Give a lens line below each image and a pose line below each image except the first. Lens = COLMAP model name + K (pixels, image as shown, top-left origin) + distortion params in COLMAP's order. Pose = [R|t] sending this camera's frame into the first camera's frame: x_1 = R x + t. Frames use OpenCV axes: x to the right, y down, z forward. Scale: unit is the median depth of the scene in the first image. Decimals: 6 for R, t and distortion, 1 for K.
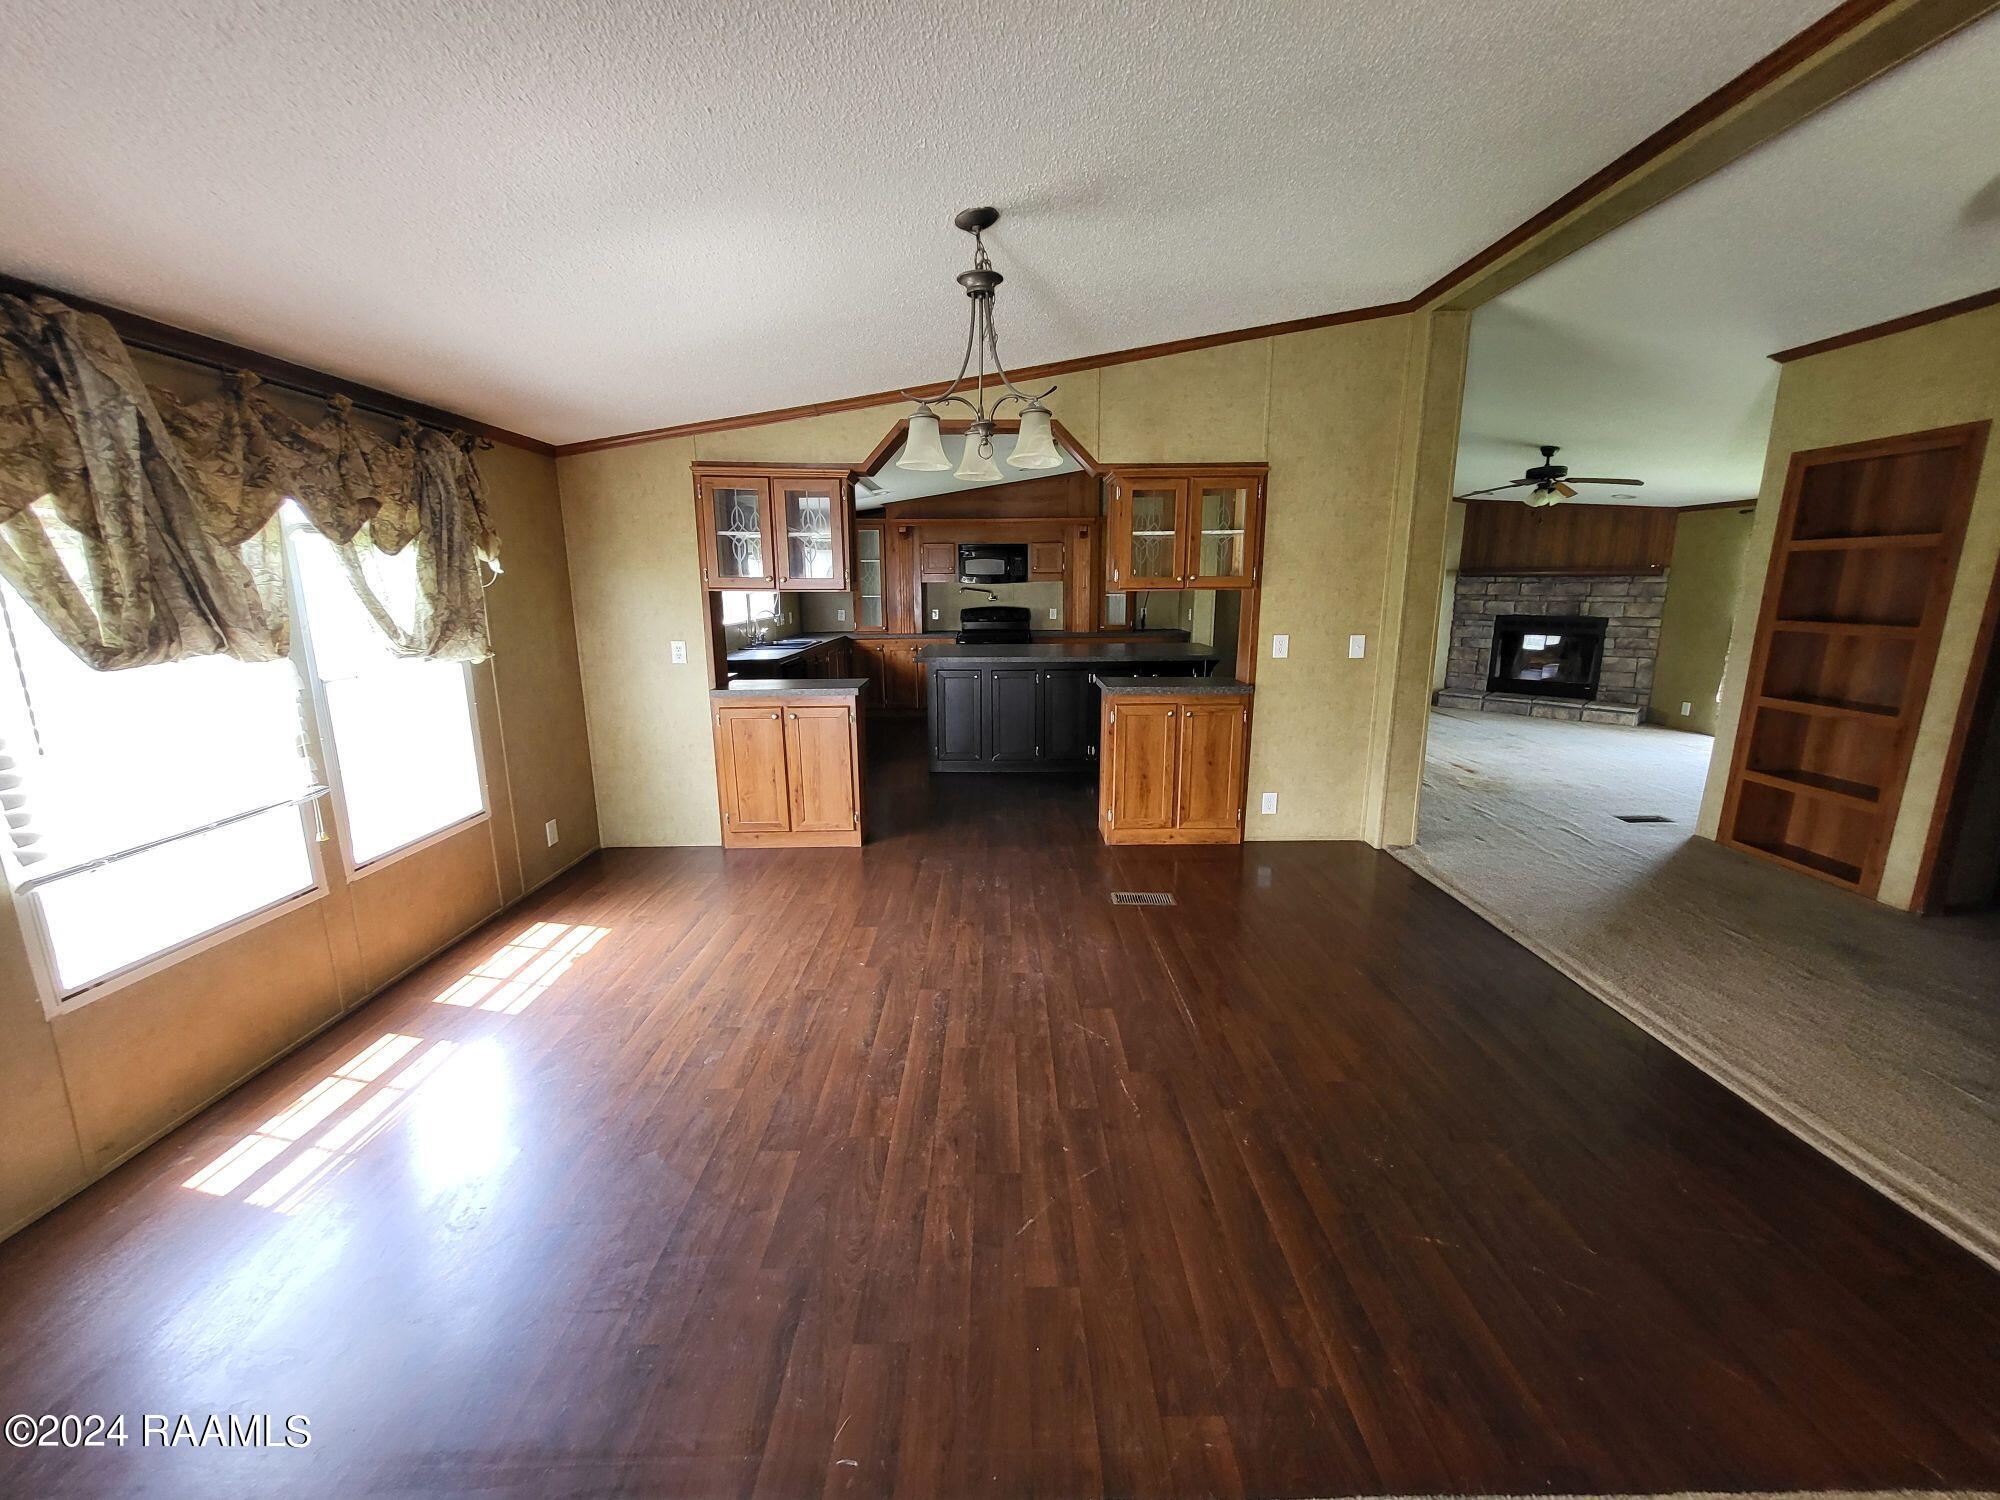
lens RADIAL K [[780.8, 0, 1013.7], [0, 780.8, 748.6], [0, 0, 1]] dist [-0.001388, -0.000182]
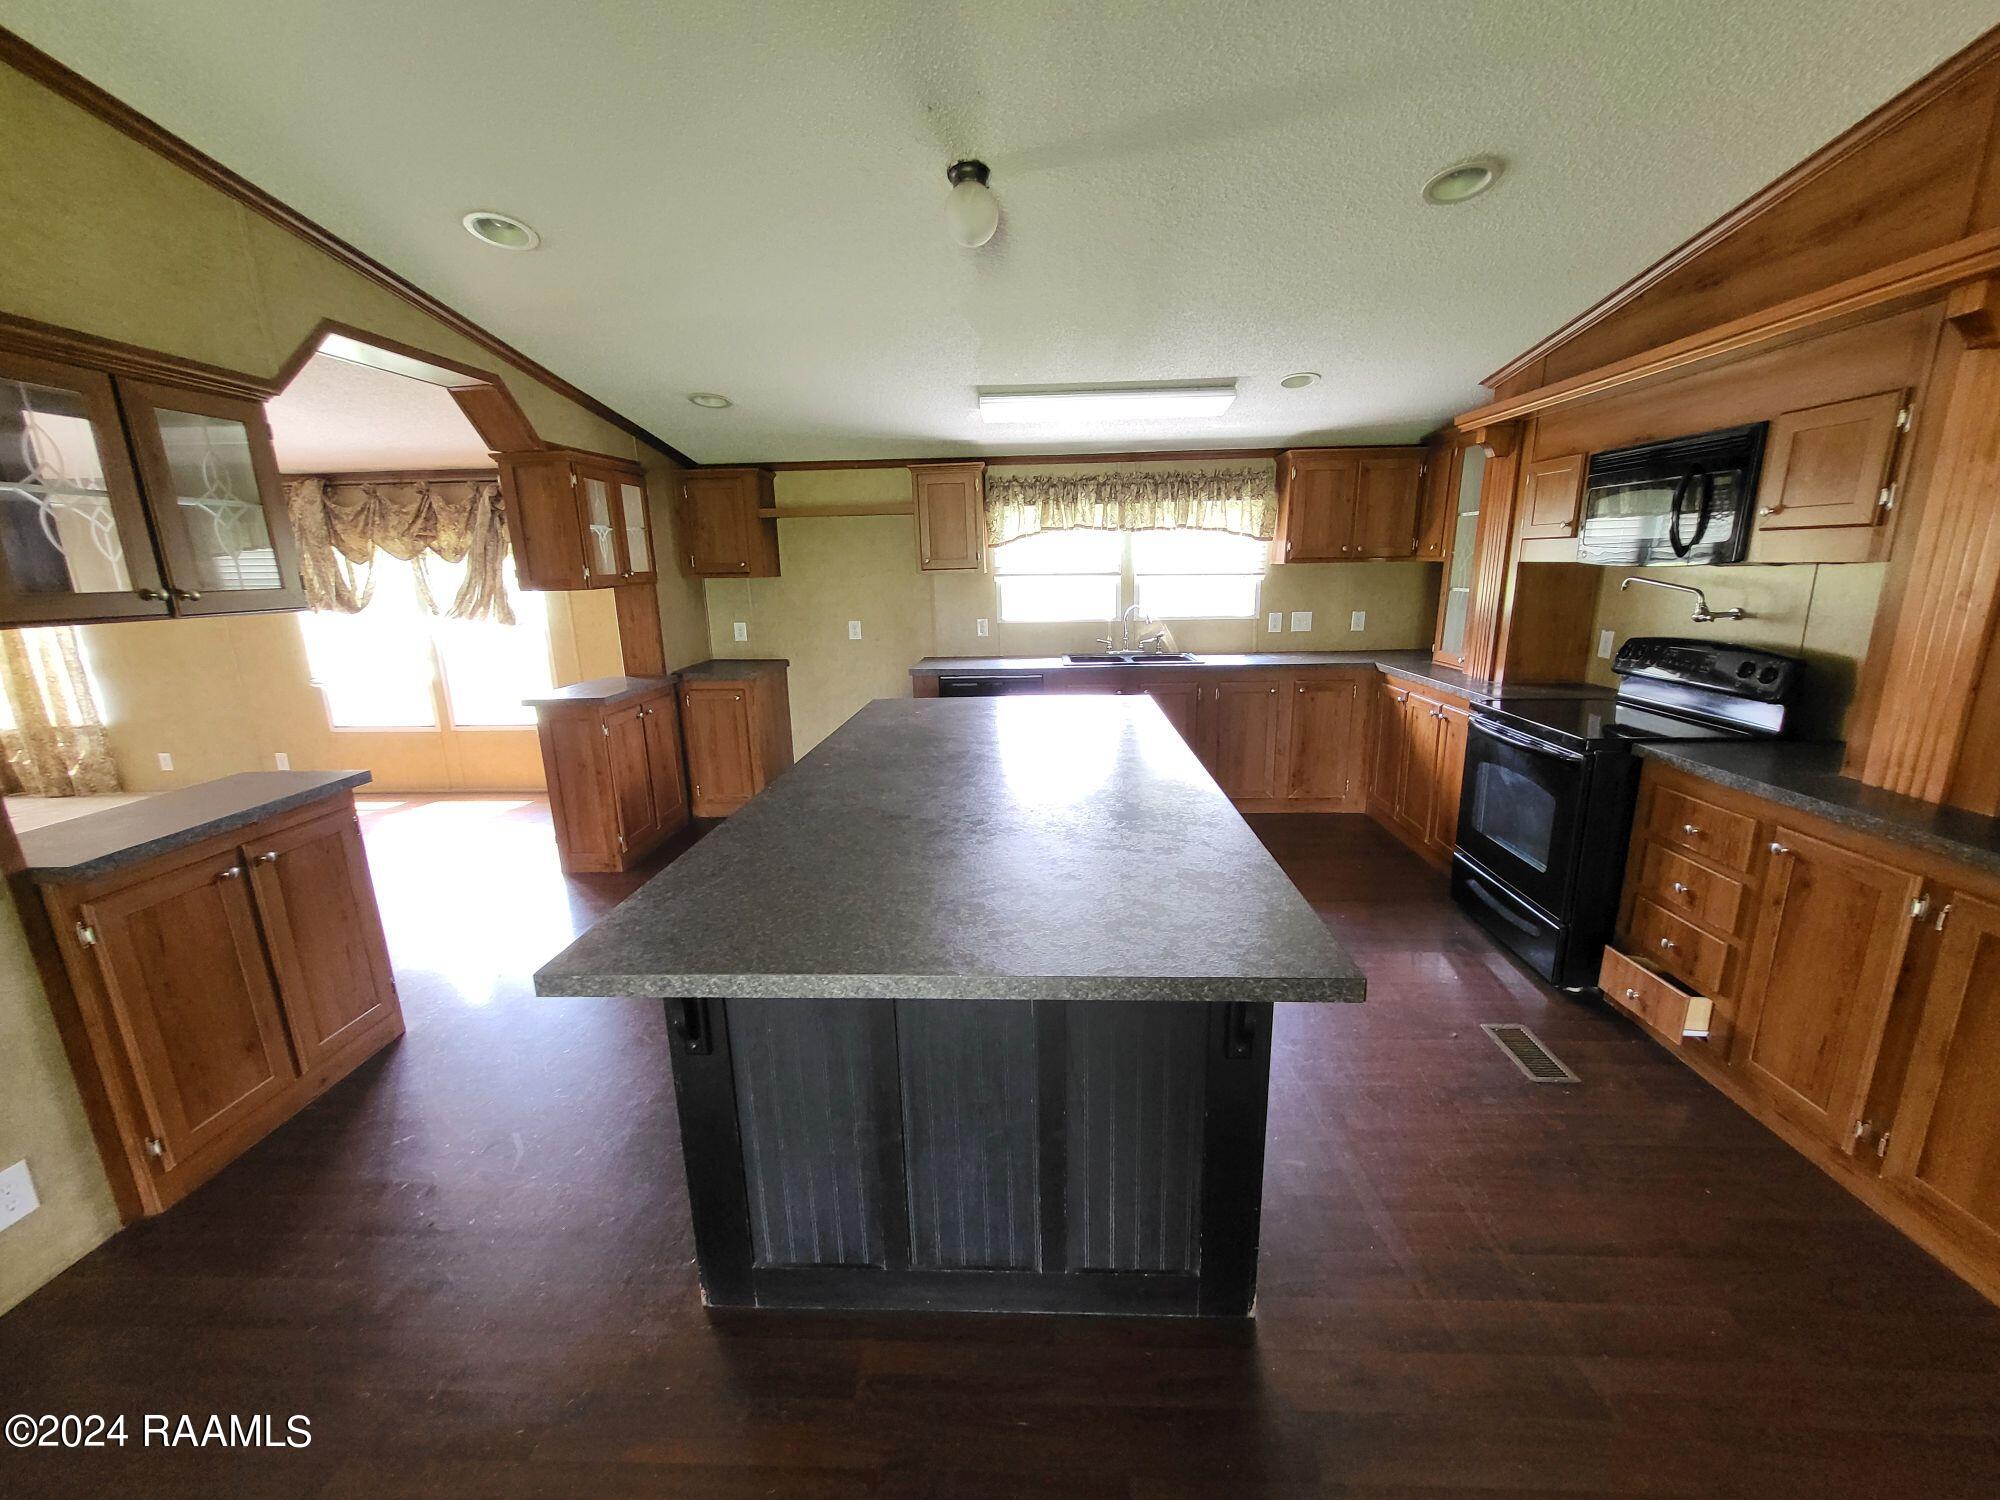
lens RADIAL K [[780.8, 0, 1012.8], [0, 780.8, 744.6], [0, 0, 1]] dist [-0.001388, -0.000182]
pose [[-0.053258, 0.234627, -0.970625, 0.929267], [-0.188991, 0.952070, 0.240512, -0.507266], [0.980534, 0.196248, -0.006362, 2.270474]]
